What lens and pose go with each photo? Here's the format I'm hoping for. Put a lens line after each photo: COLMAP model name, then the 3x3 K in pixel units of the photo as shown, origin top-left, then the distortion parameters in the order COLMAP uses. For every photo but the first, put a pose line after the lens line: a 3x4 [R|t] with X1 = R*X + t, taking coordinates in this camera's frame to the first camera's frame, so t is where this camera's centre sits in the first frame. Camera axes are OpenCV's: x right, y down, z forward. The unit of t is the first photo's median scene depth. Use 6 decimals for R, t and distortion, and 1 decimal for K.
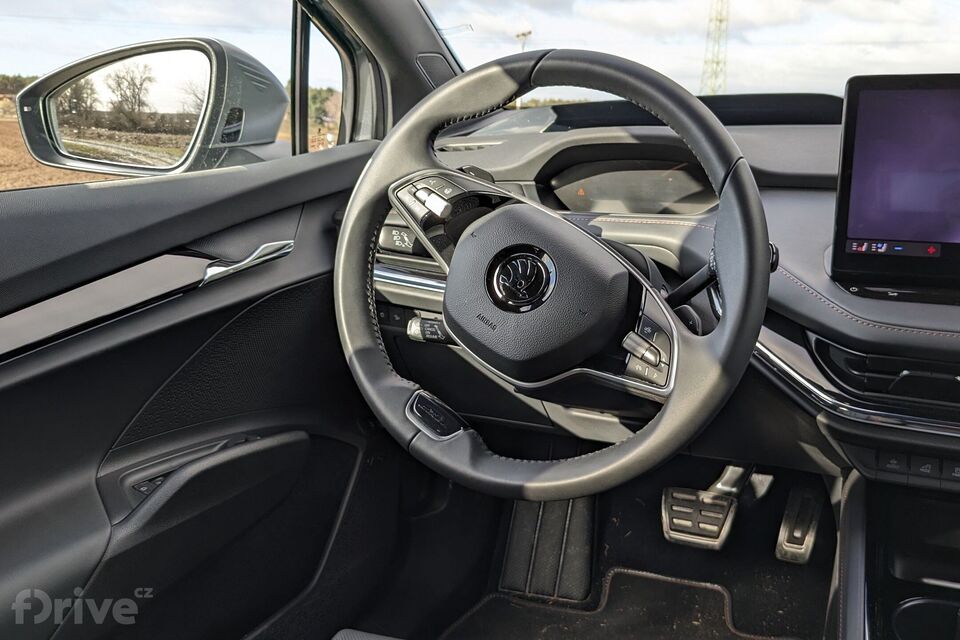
lens RADIAL K [[944.0, 0, 480.0], [0, 944.0, 320.0], [0, 0, 1]] dist [0.016921, -0.007534]
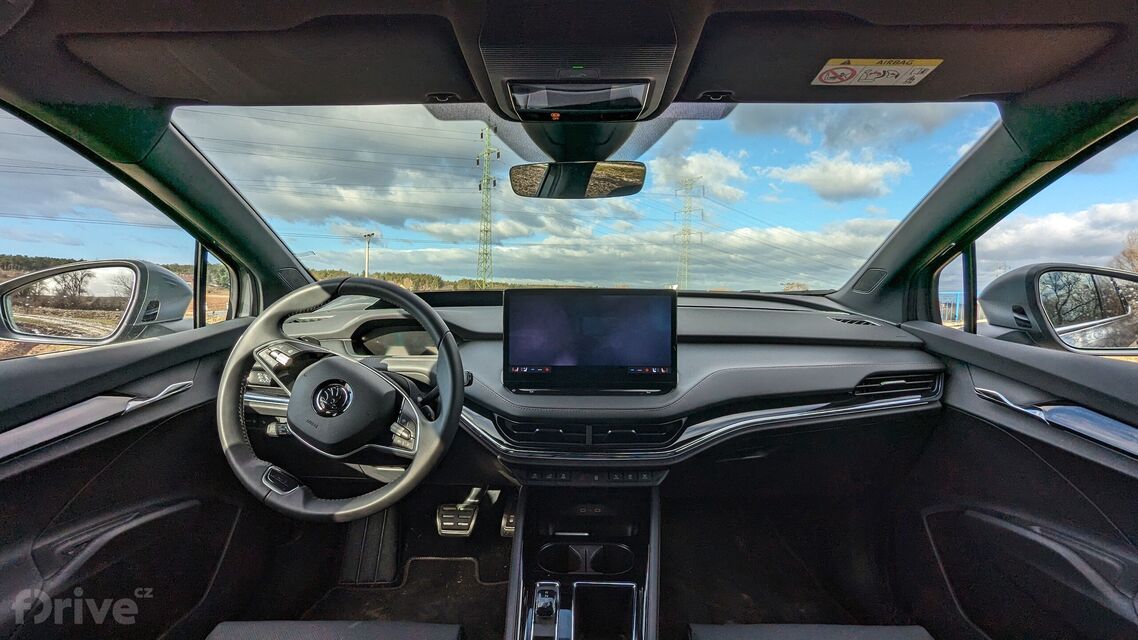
lens RADIAL K [[558.9, 0, 565.8], [0, 558.9, 312.5], [0, 0, 1]] dist [-0.001740, 0.001049]
pose [[0.929200, -0.013930, 0.369316, 0.055752], [0.072421, 0.986779, -0.144994, -0.014841], [-0.362413, 0.161474, 0.917923, -0.166976]]
